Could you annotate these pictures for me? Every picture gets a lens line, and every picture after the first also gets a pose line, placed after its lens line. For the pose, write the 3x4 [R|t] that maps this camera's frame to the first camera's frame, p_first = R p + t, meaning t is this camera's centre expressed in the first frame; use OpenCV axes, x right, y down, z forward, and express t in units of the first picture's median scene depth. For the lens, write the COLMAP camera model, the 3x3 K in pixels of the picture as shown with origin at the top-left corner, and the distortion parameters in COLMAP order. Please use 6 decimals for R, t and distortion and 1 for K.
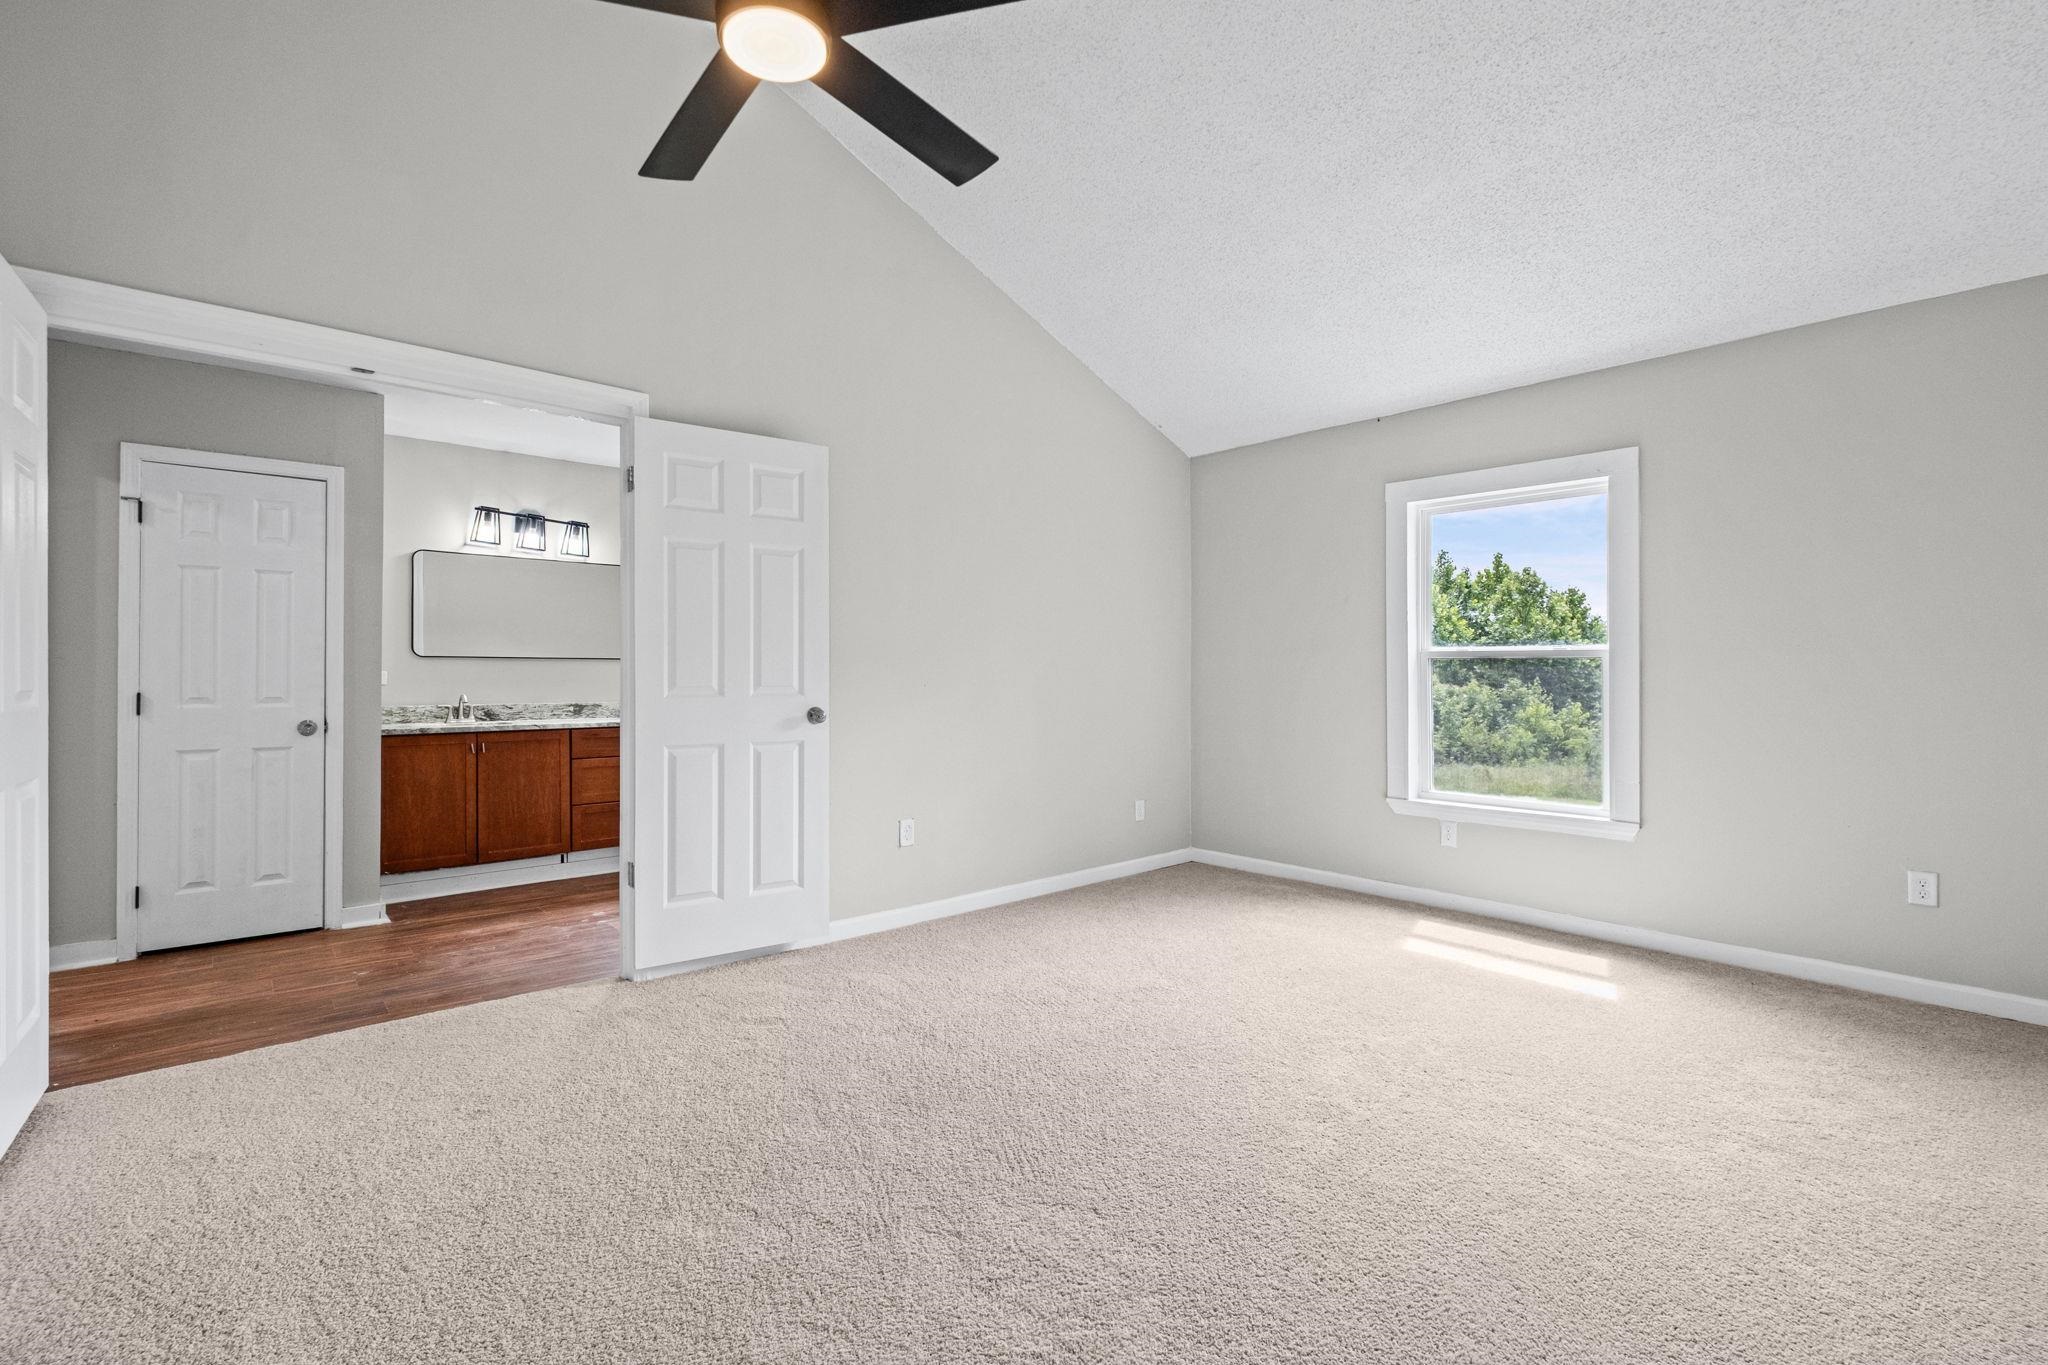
lens RADIAL K [[912.4, 0, 1028.3], [0, 912.4, 681.6], [0, 0, 1]] dist [0.008585, -0.004941]
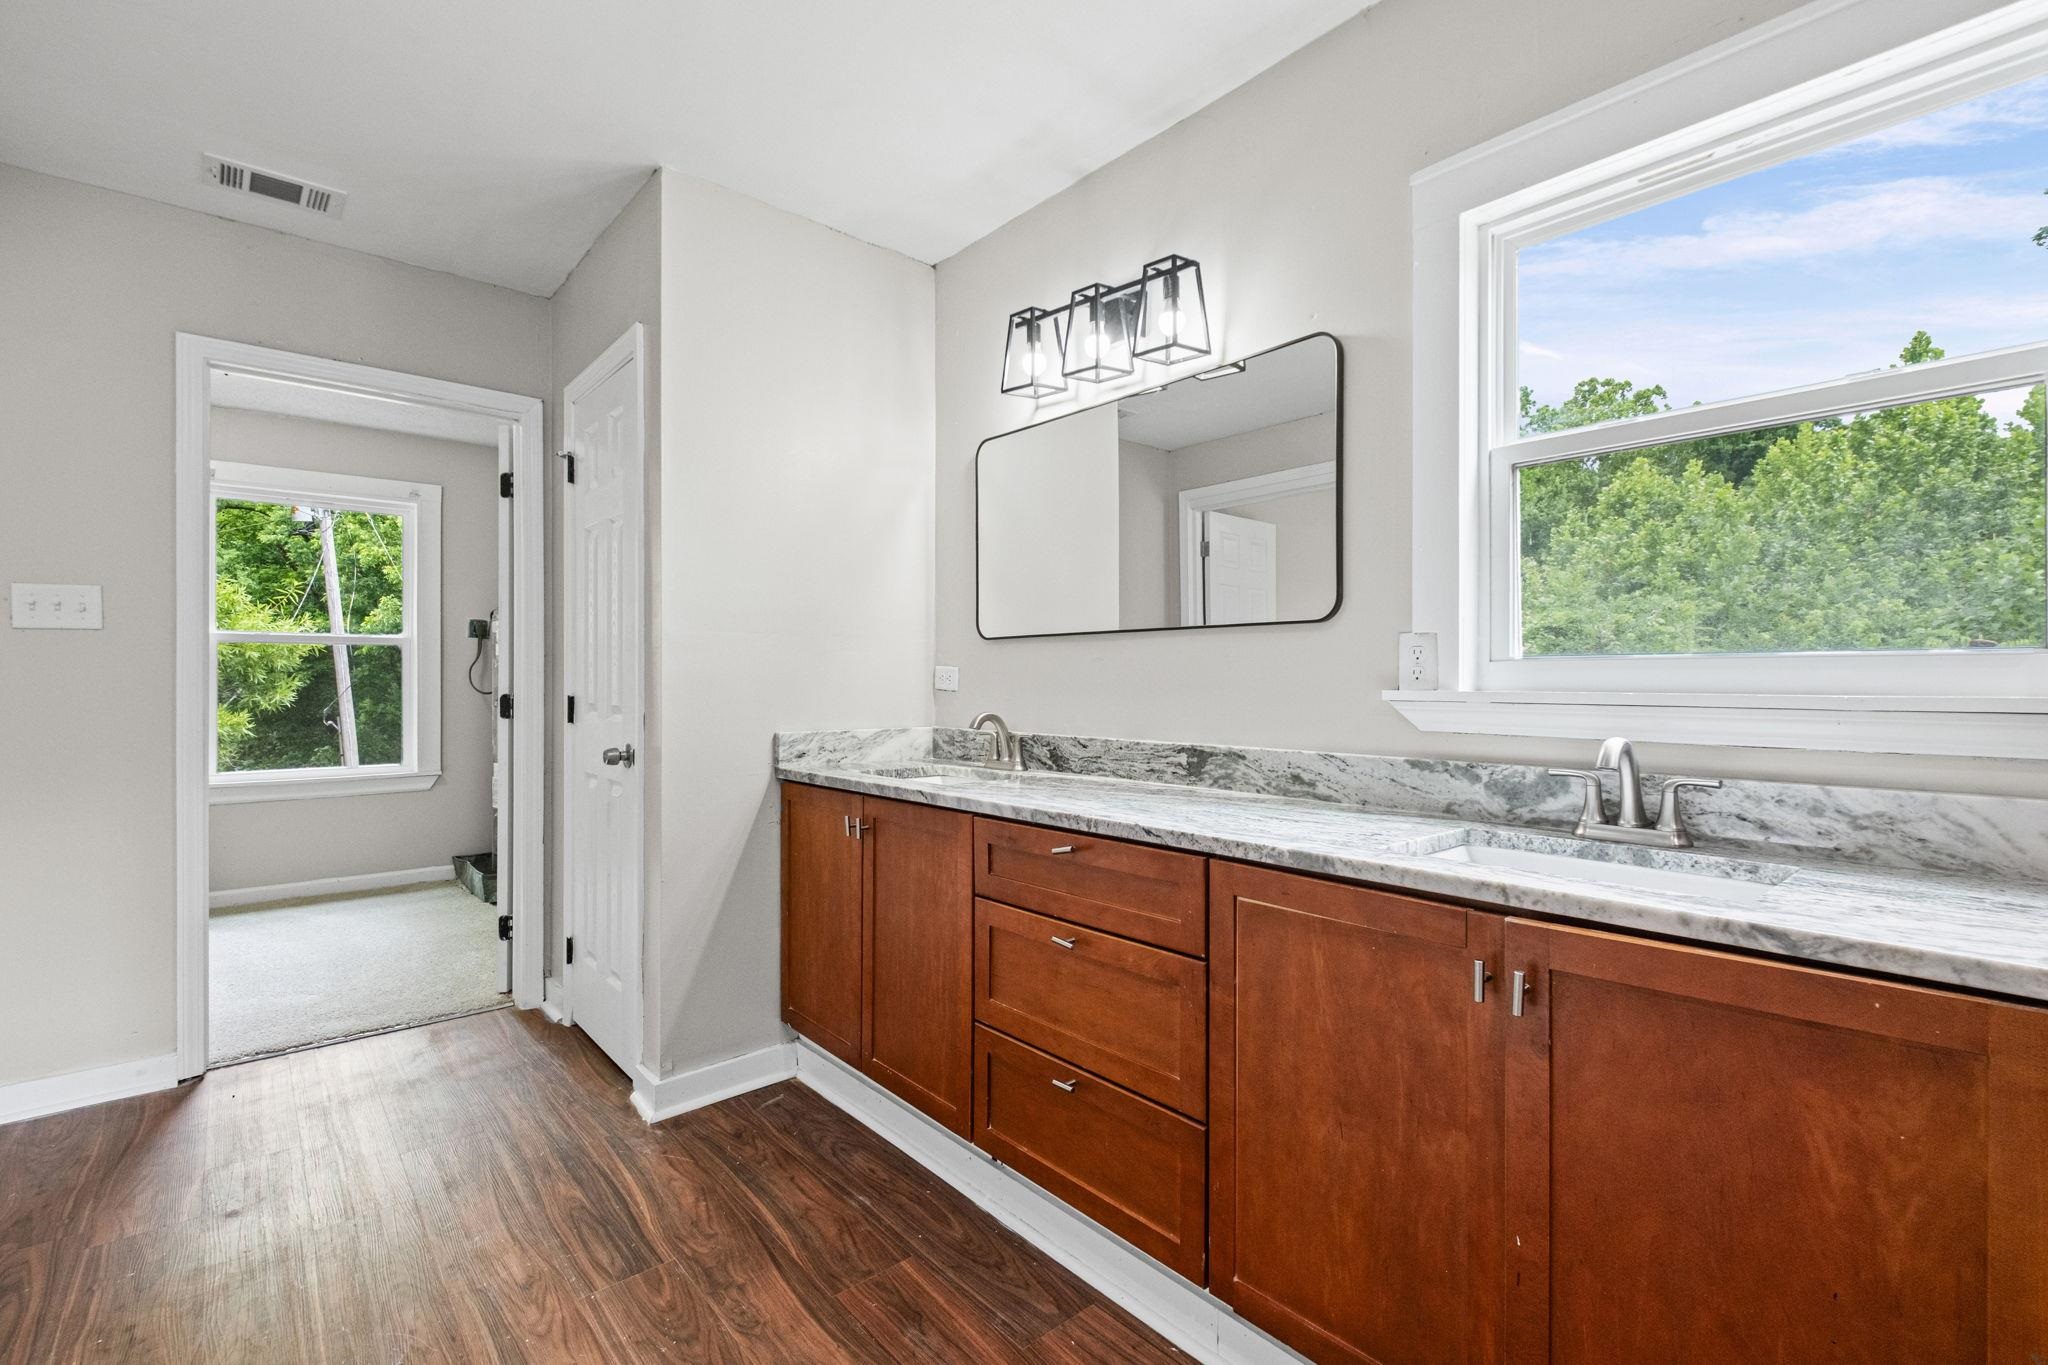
lens RADIAL K [[912.4, 0, 1024.8], [0, 912.4, 678.9], [0, 0, 1]] dist [0.008585, -0.004941]
pose [[-0.014854, -0.007614, -0.999861, -0.124469], [-0.008250, 0.999938, -0.007492, -0.000180], [0.999856, 0.008137, -0.014916, 1.006750]]
